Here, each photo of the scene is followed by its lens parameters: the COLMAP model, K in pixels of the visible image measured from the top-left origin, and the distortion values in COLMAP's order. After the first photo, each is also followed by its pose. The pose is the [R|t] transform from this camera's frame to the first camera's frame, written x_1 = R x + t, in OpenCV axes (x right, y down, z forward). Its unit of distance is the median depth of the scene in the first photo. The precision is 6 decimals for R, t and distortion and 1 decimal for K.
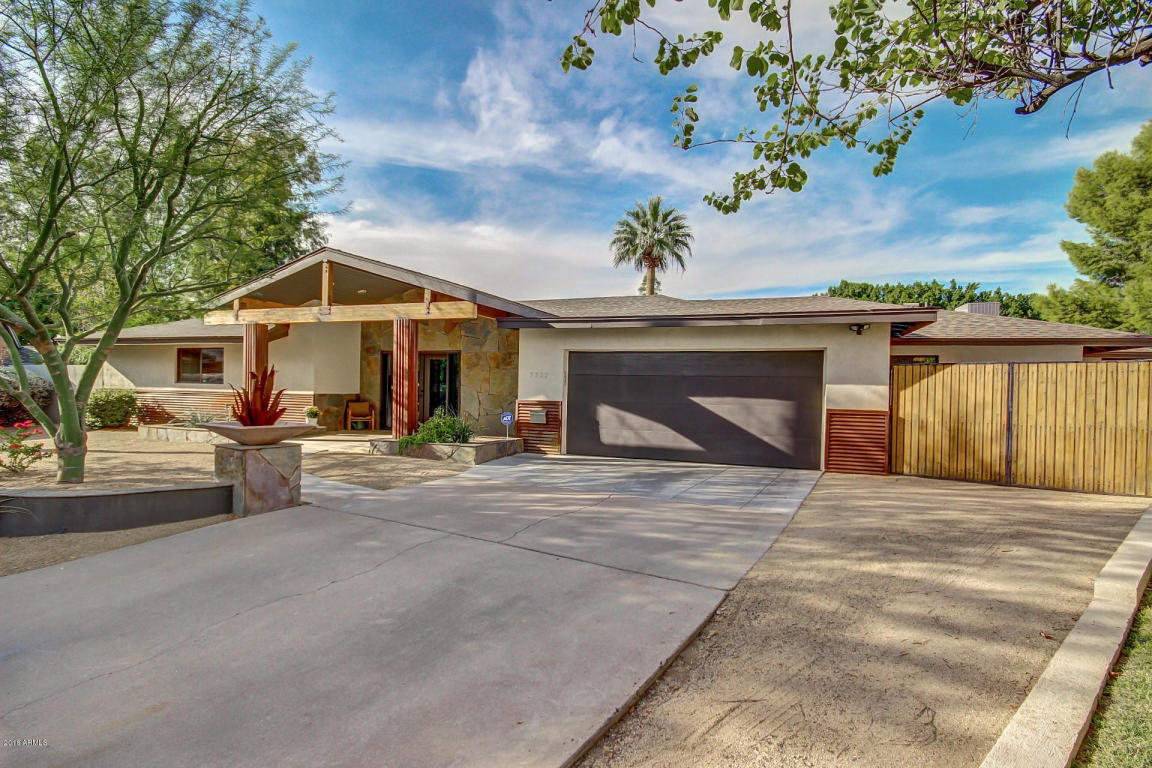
lens RADIAL K [[540.6, 0, 572.9], [0, 540.6, 394.0], [0, 0, 1]] dist [0.000414, -0.000420]
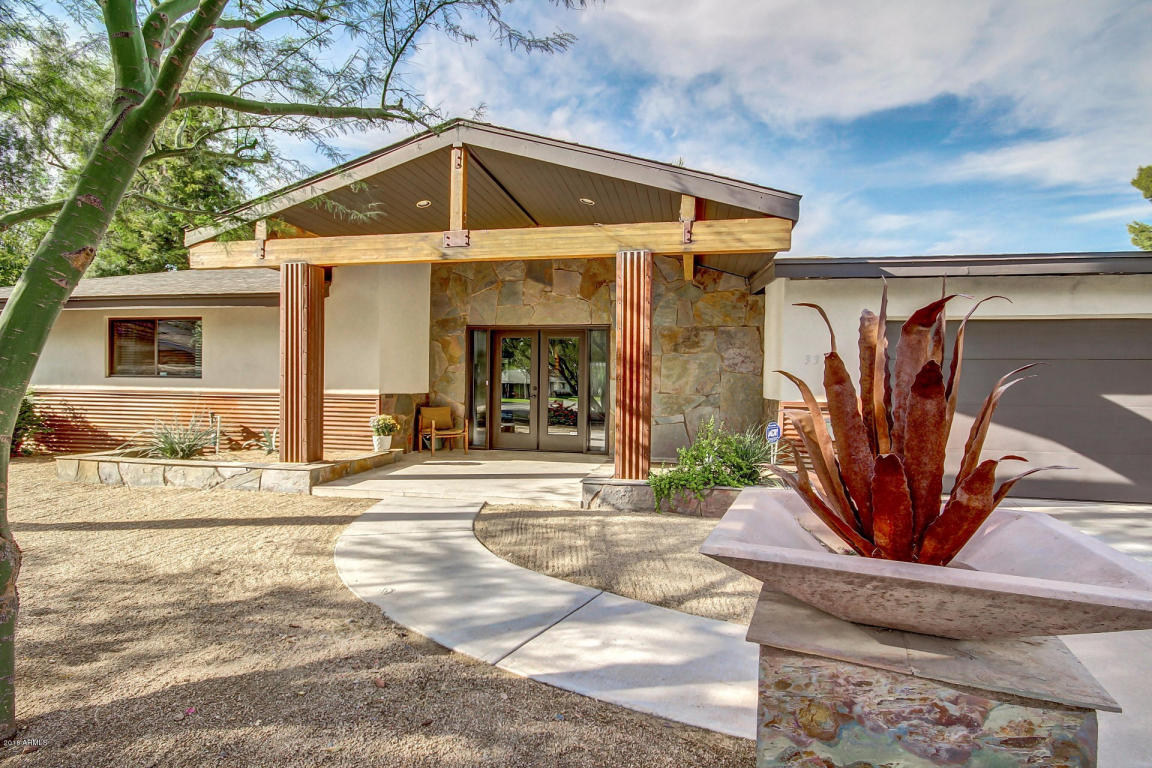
lens RADIAL K [[530.8, 0, 583.2], [0, 530.8, 378.5], [0, 0, 1]] dist [0.000795, -0.000281]
pose [[0.988750, -0.004847, 0.149499, -0.390361], [0.007639, 0.999807, -0.018110, -0.005868], [-0.149382, 0.019048, 0.988596, 0.440407]]
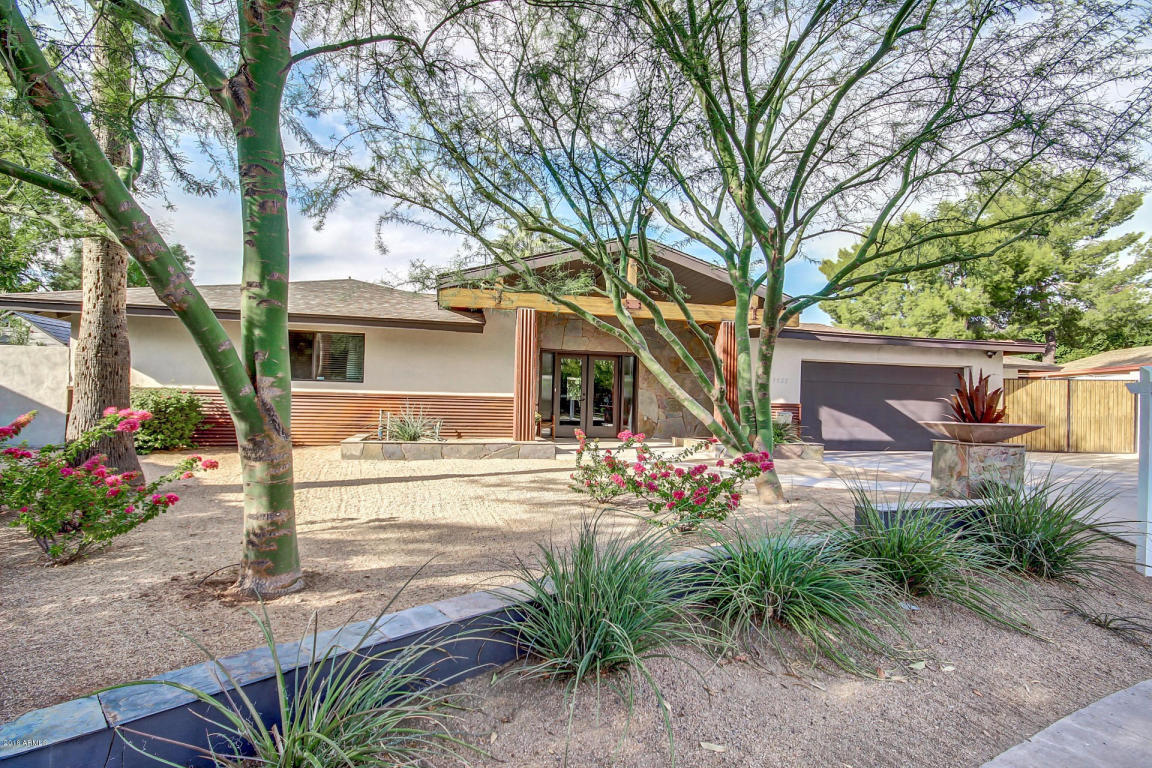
lens RADIAL K [[528.1, 0, 551.1], [0, 528.1, 387.8], [0, 0, 1]] dist [0.000561, 0.000122]
pose [[0.854251, 0.011345, 0.519737, -0.975590], [-0.002686, 0.999845, -0.017410, 0.000191], [-0.519854, 0.013476, 0.854149, 0.304105]]
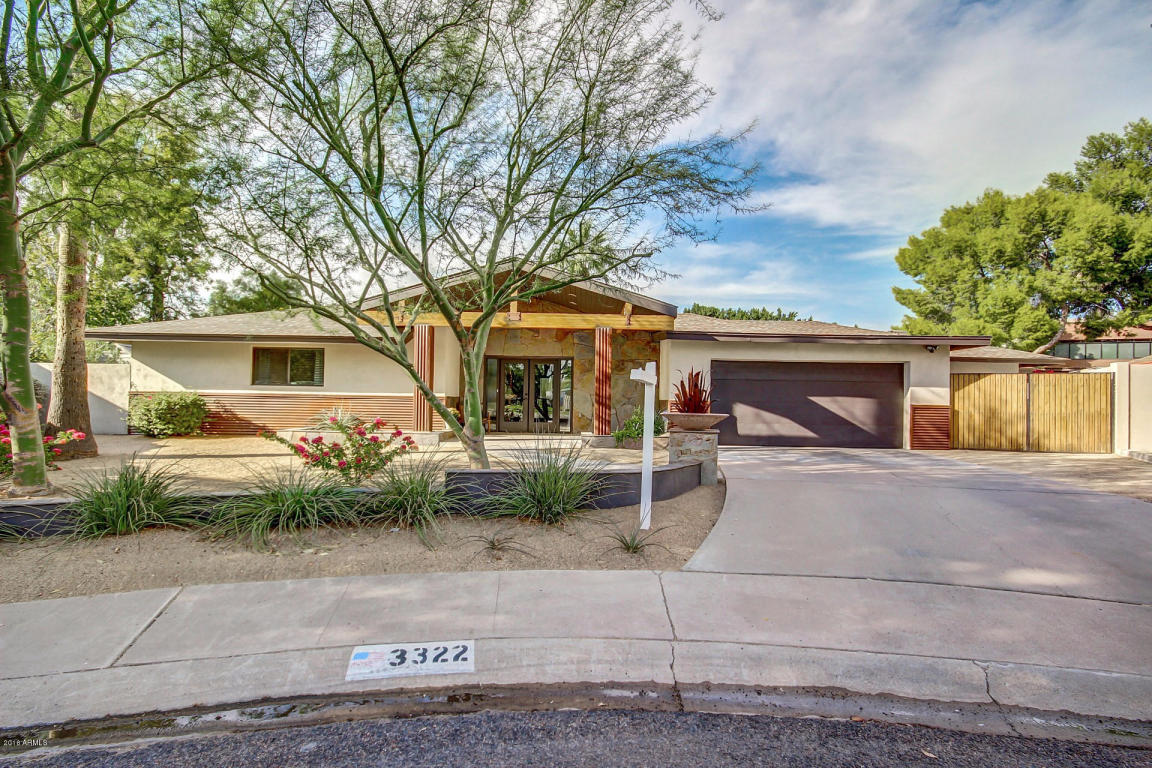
lens RADIAL K [[523.4, 0, 567.3], [0, 523.4, 408.8], [0, 0, 1]] dist [-0.000389, -0.000191]
pose [[0.948011, -0.009318, 0.318102, -0.648712], [0.004724, 0.999873, 0.015211, 0.010512], [-0.318203, -0.012917, 0.947935, -0.008248]]
